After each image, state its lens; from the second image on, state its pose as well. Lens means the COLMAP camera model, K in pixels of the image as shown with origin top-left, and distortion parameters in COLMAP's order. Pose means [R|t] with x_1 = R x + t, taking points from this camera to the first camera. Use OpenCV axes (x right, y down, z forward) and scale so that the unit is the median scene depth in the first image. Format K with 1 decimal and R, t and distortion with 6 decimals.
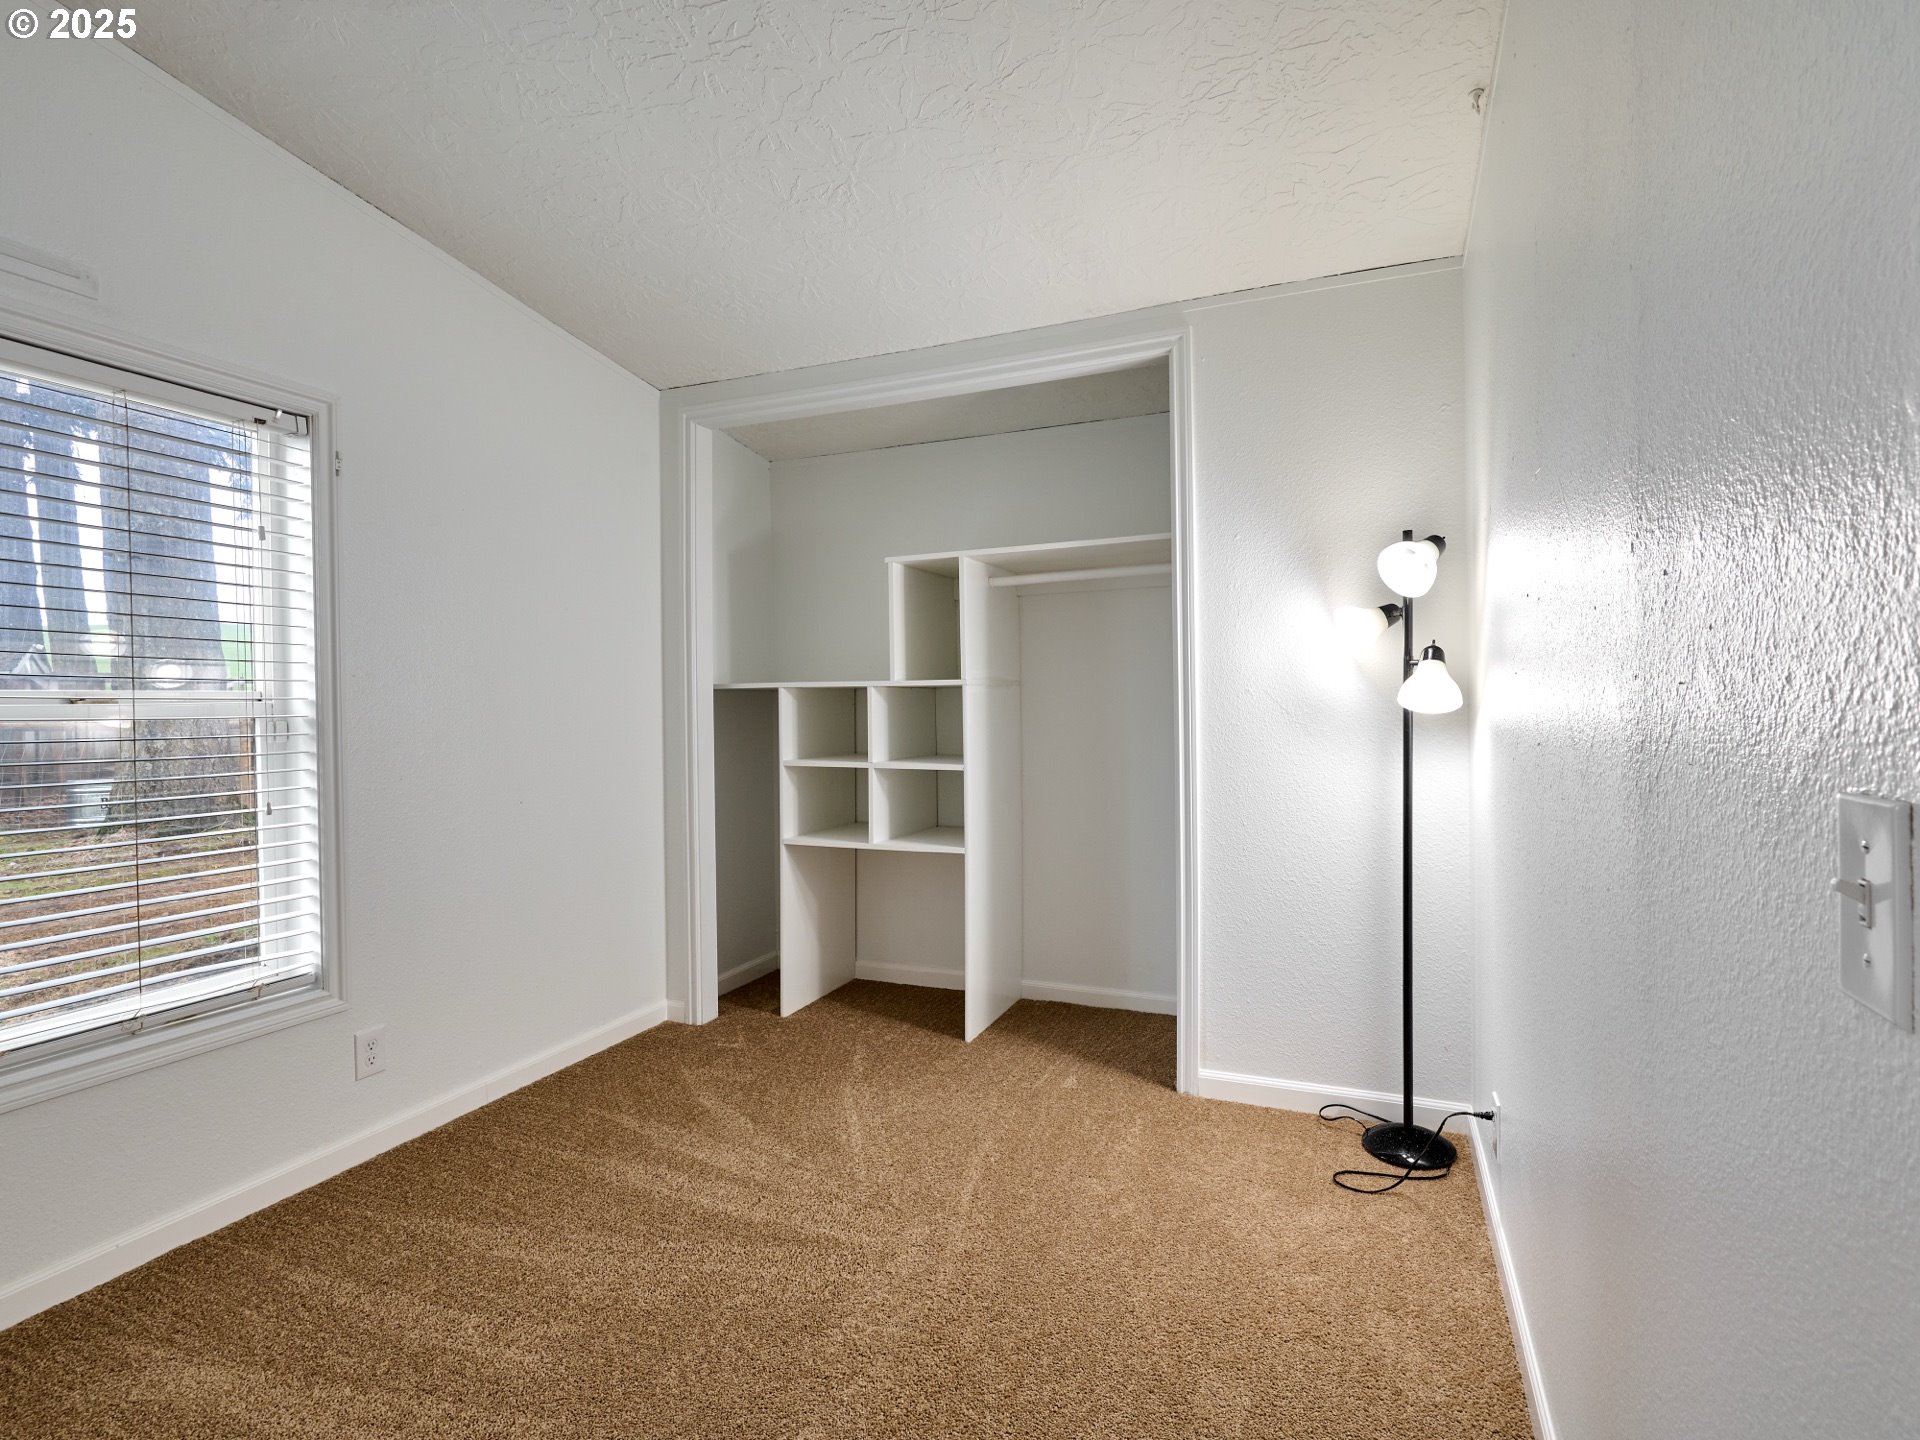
lens RADIAL K [[898.1, 0, 967.7], [0, 898.1, 705.9], [0, 0, 1]] dist [-0.005451, 0.000061]
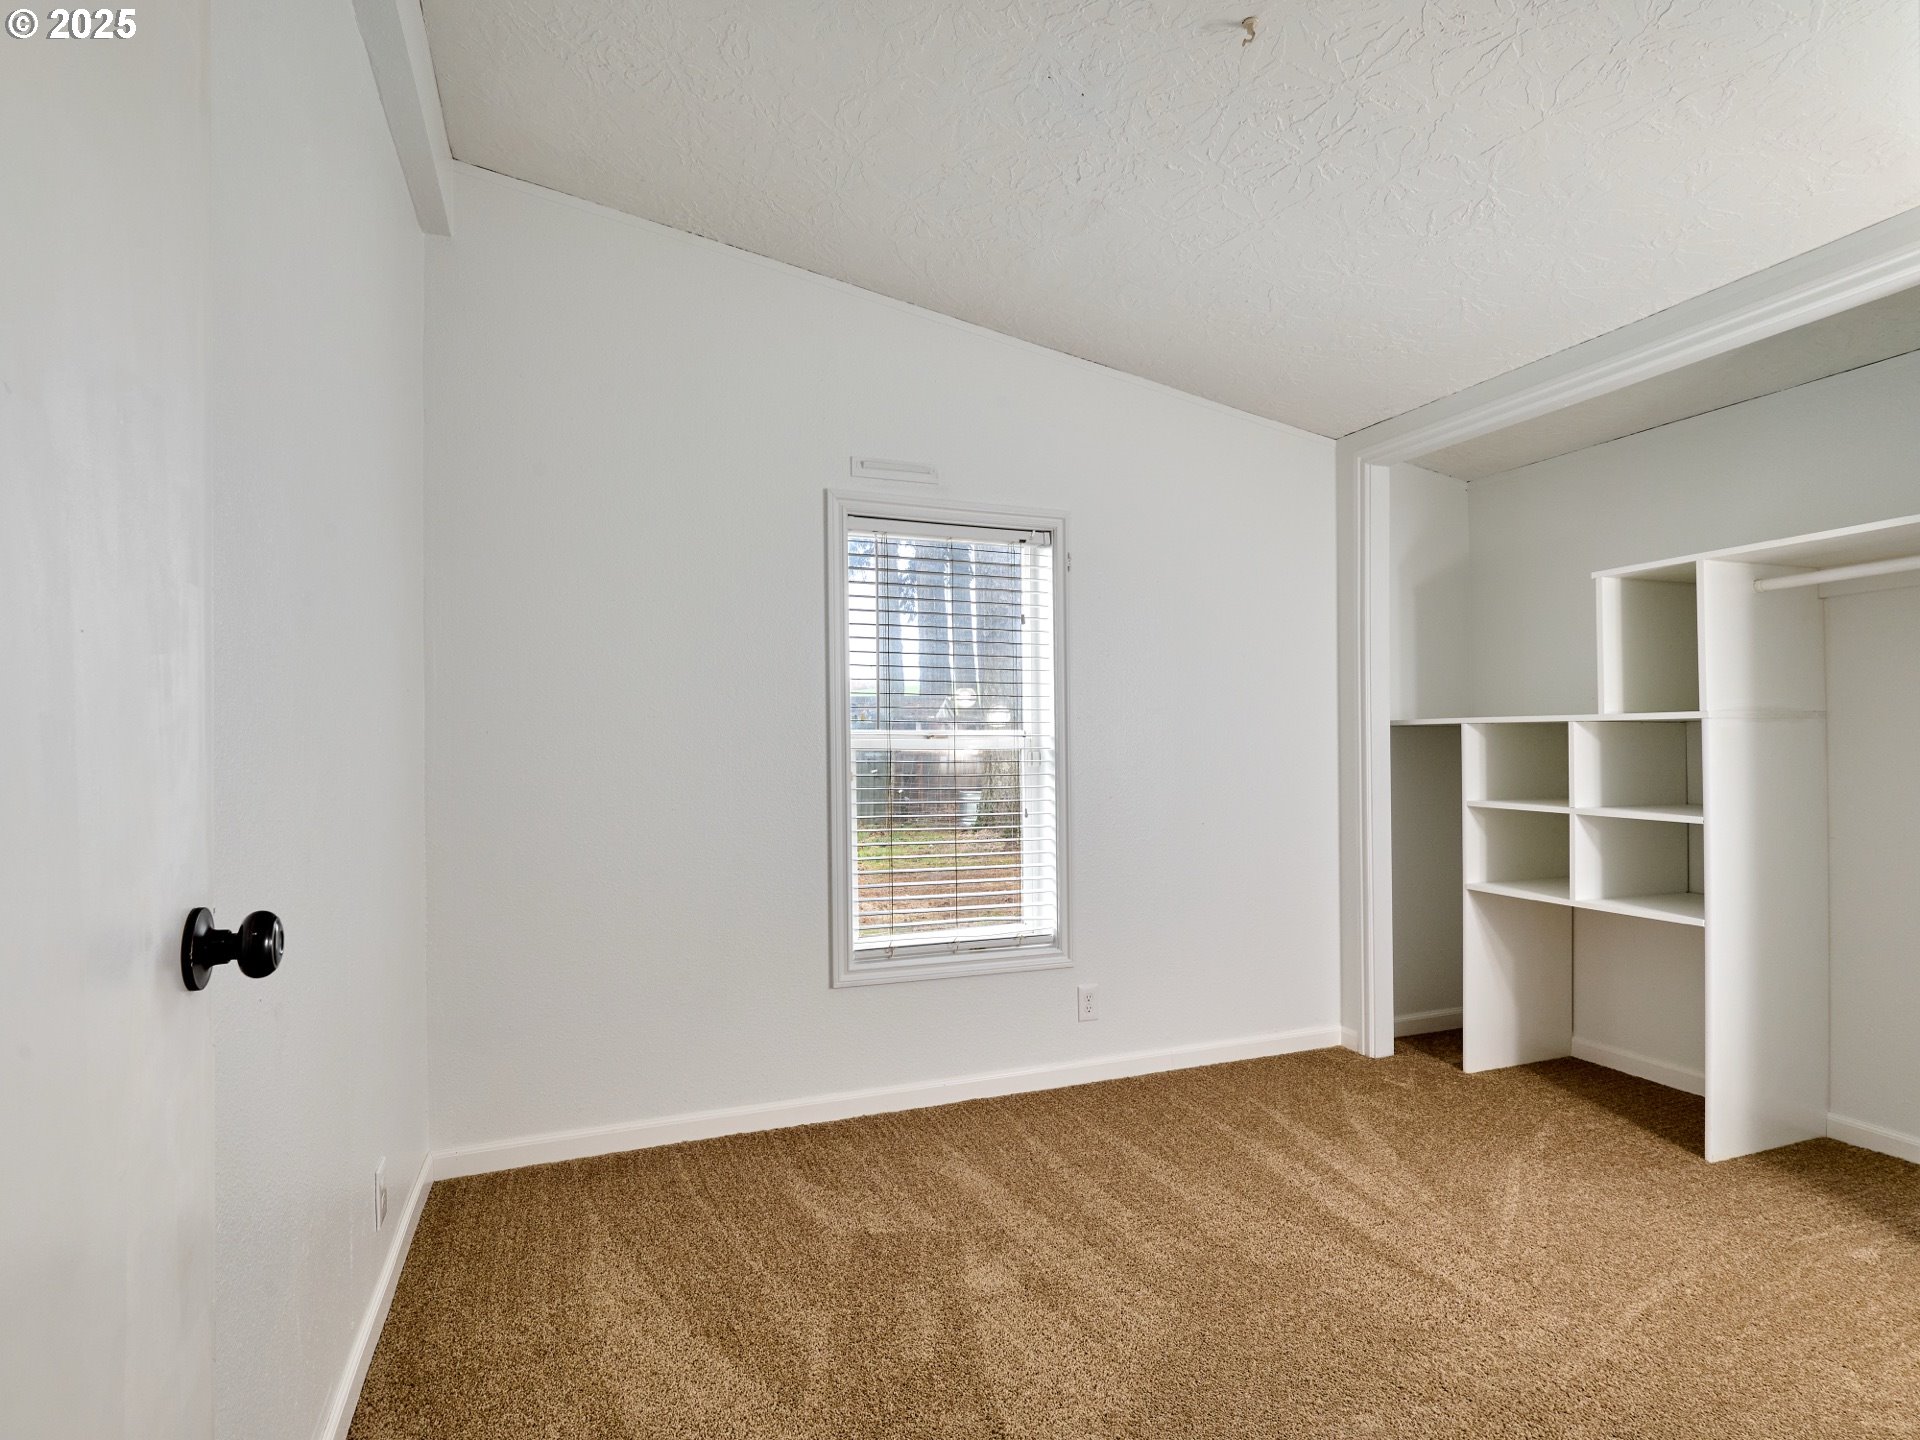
lens RADIAL K [[946.5, 0, 955.6], [0, 946.5, 737.4], [0, 0, 1]] dist [-0.025035, 0.004337]
pose [[0.680000, 0.001233, -0.733211, 0.175553], [-0.005305, 0.999981, -0.003238, 0.000440], [0.733193, 0.006092, 0.679994, -0.074554]]
